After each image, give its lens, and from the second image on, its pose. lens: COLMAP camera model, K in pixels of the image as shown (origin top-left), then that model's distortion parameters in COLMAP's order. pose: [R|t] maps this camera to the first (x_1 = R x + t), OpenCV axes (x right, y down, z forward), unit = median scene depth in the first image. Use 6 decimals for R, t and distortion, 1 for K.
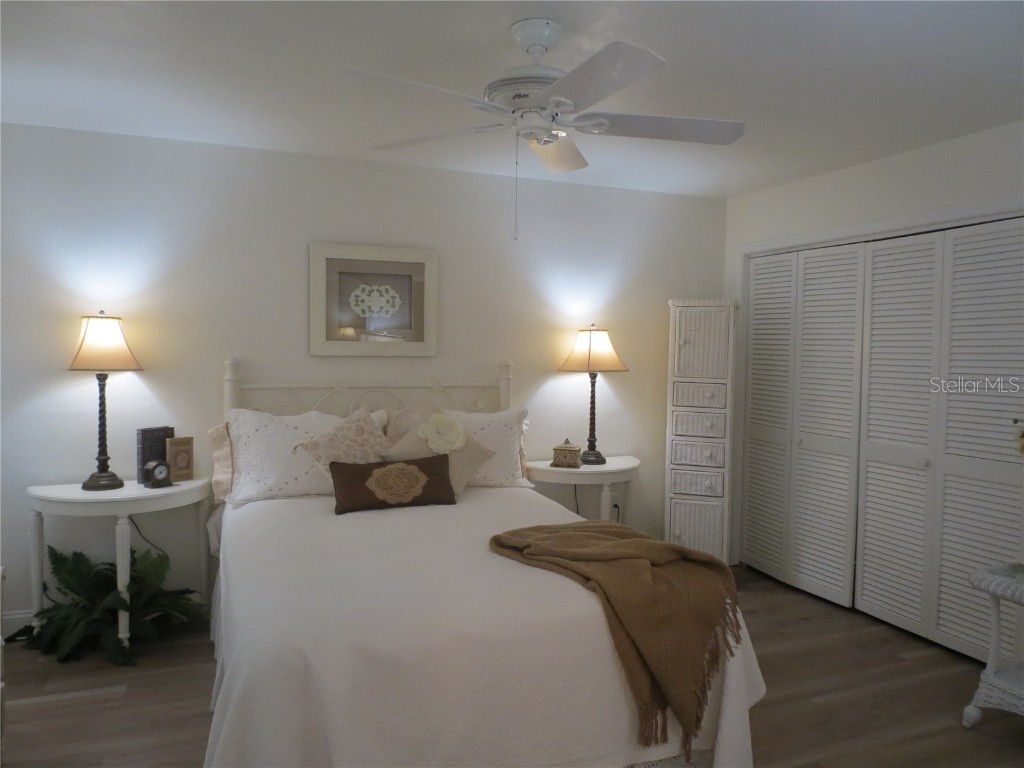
lens RADIAL K [[723.1, 0, 512.3], [0, 723.1, 381.9], [0, 0, 1]] dist [-0.021048, 0.002637]
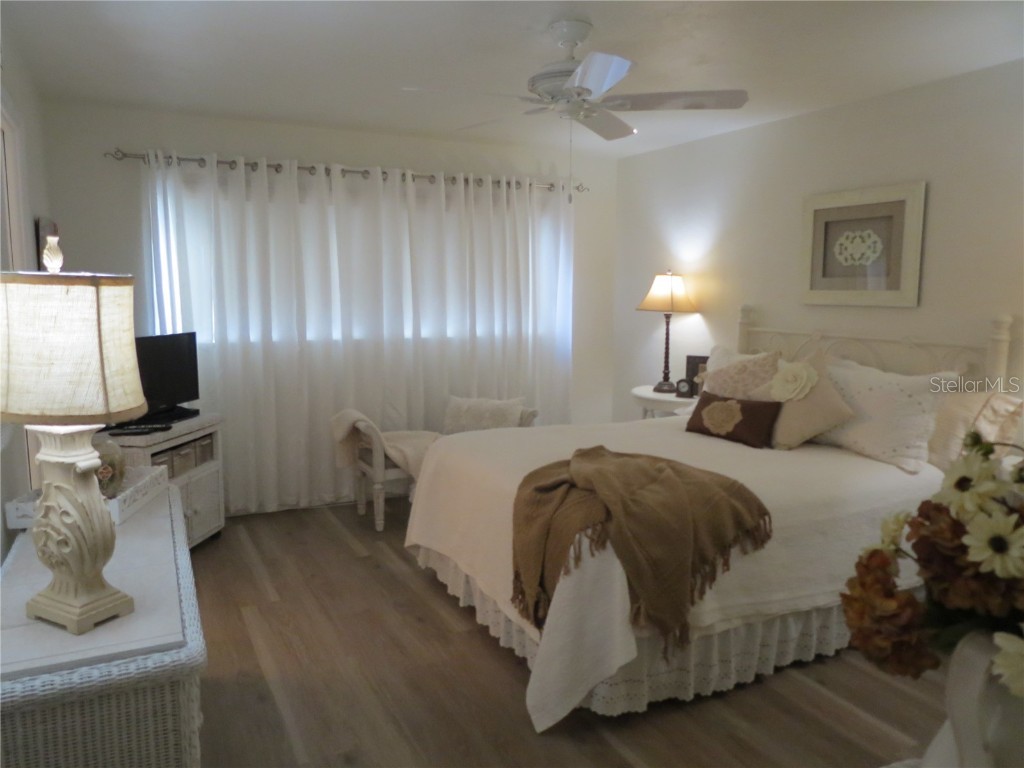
lens RADIAL K [[723.1, 0, 514.1], [0, 723.1, 386.9], [0, 0, 1]] dist [-0.021048, 0.002637]
pose [[0.115722, 0.119360, -0.986084, 0.728140], [-0.056156, 0.991952, 0.113481, -0.011457], [0.991693, 0.042242, 0.121493, 0.441378]]
